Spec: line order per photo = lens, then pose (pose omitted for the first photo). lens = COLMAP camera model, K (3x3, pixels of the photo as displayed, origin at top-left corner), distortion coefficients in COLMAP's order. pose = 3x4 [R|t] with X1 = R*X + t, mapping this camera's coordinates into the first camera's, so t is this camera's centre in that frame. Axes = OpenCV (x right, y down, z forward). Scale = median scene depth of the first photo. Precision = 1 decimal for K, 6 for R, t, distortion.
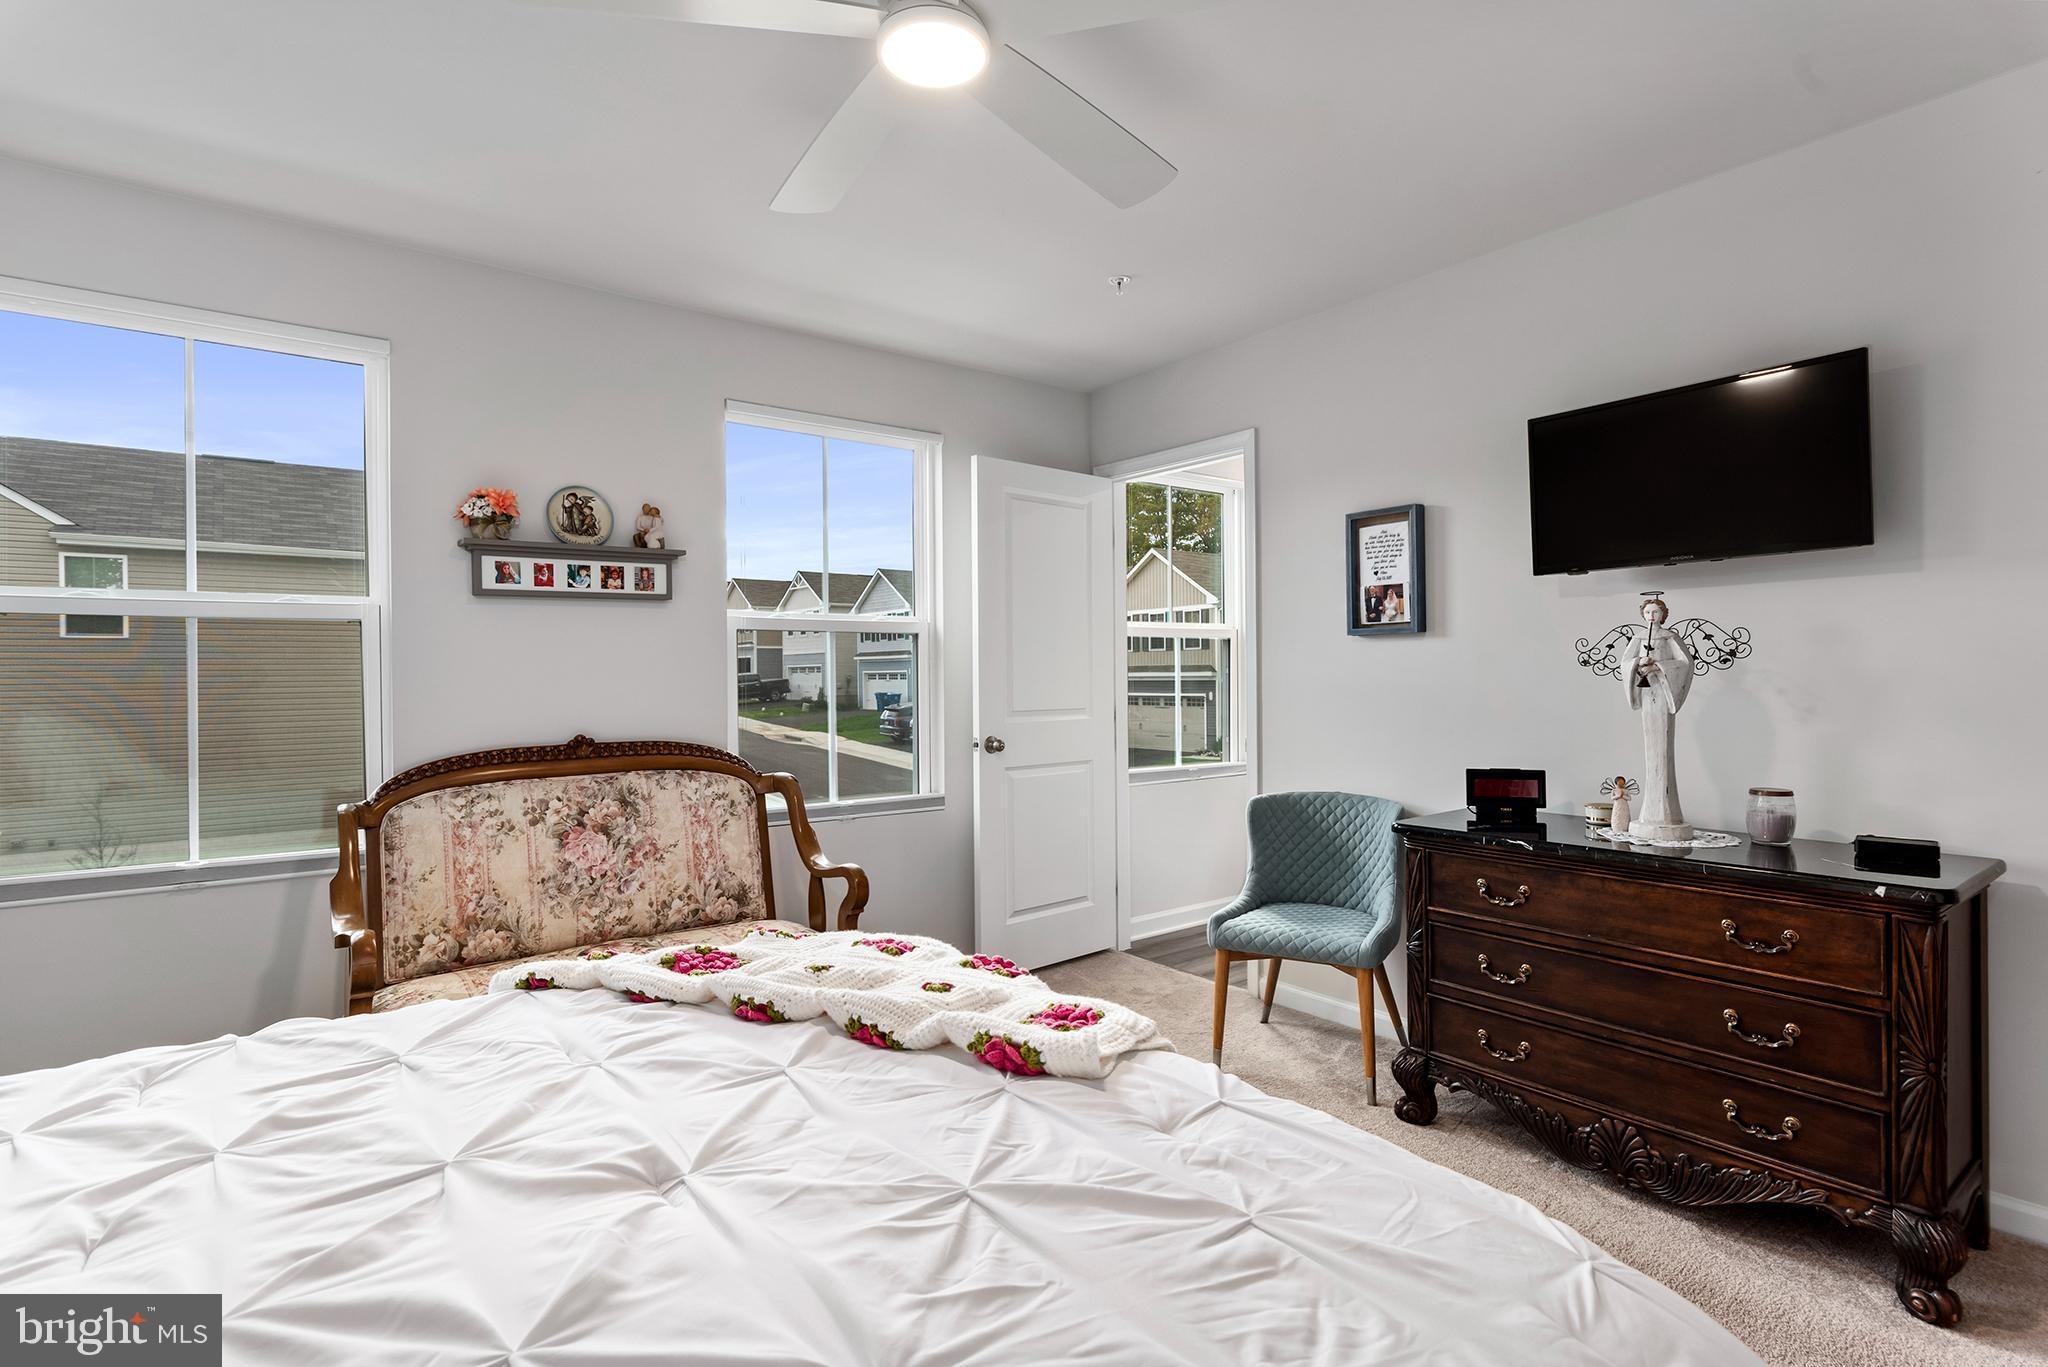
lens RADIAL K [[1019.6, 0, 1024.0], [0, 1019.6, 683.5], [0, 0, 1]] dist [0.001938, 0.000007]
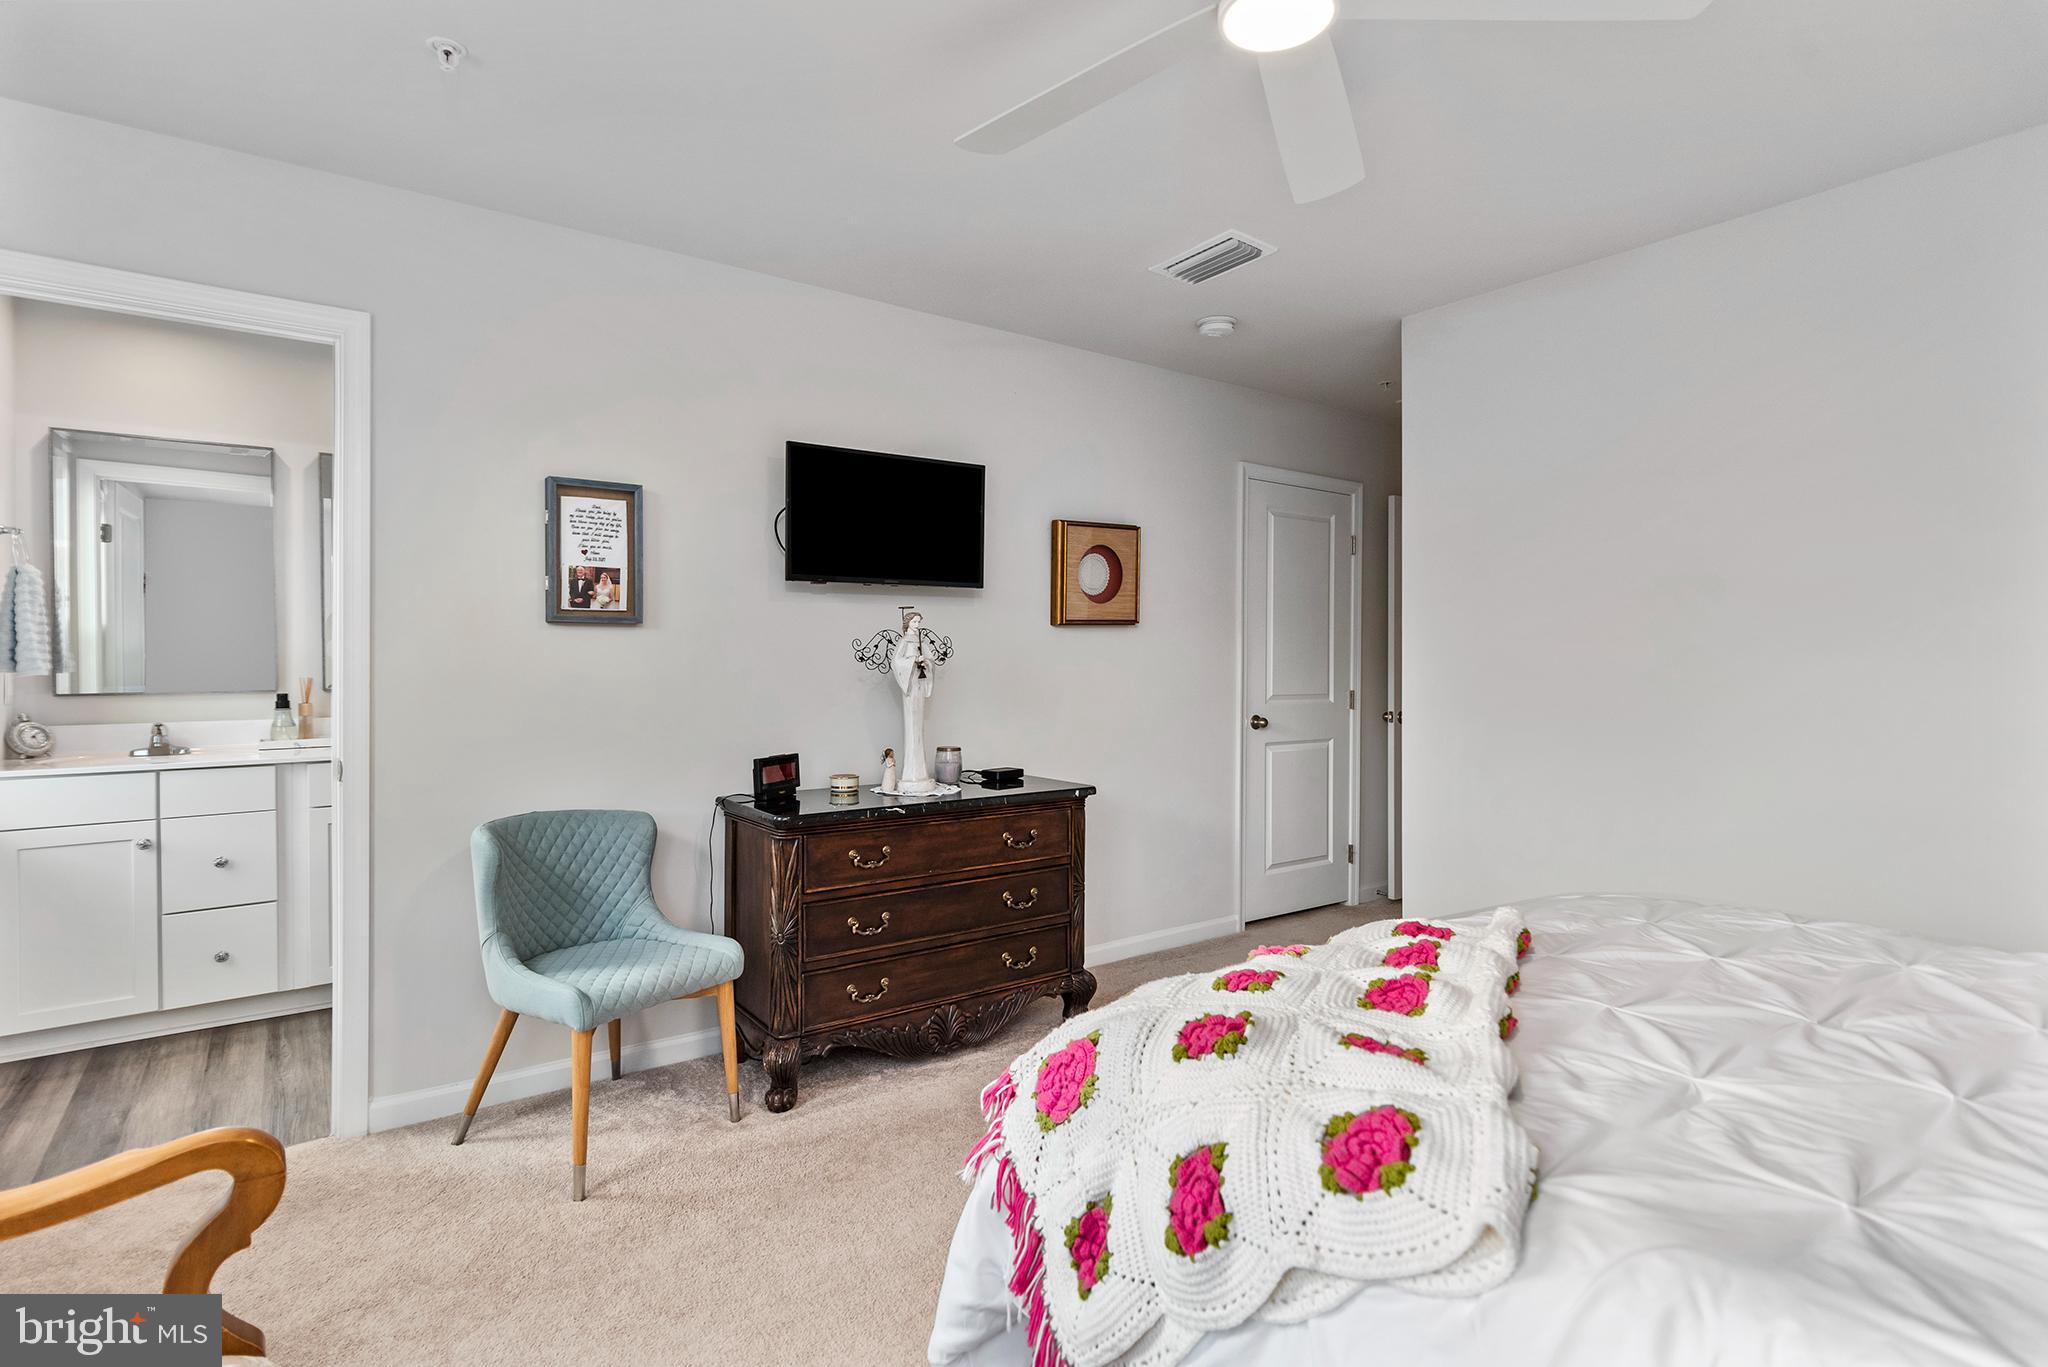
lens RADIAL K [[1008.1, 0, 1027.3], [0, 1008.1, 672.0], [0, 0, 1]] dist [0.004243, -0.000042]
pose [[0.024254, -0.000312, 0.999706, -0.530937], [0.008030, 0.999968, 0.000117, -0.002893], [-0.999674, 0.008025, 0.024256, 0.628127]]
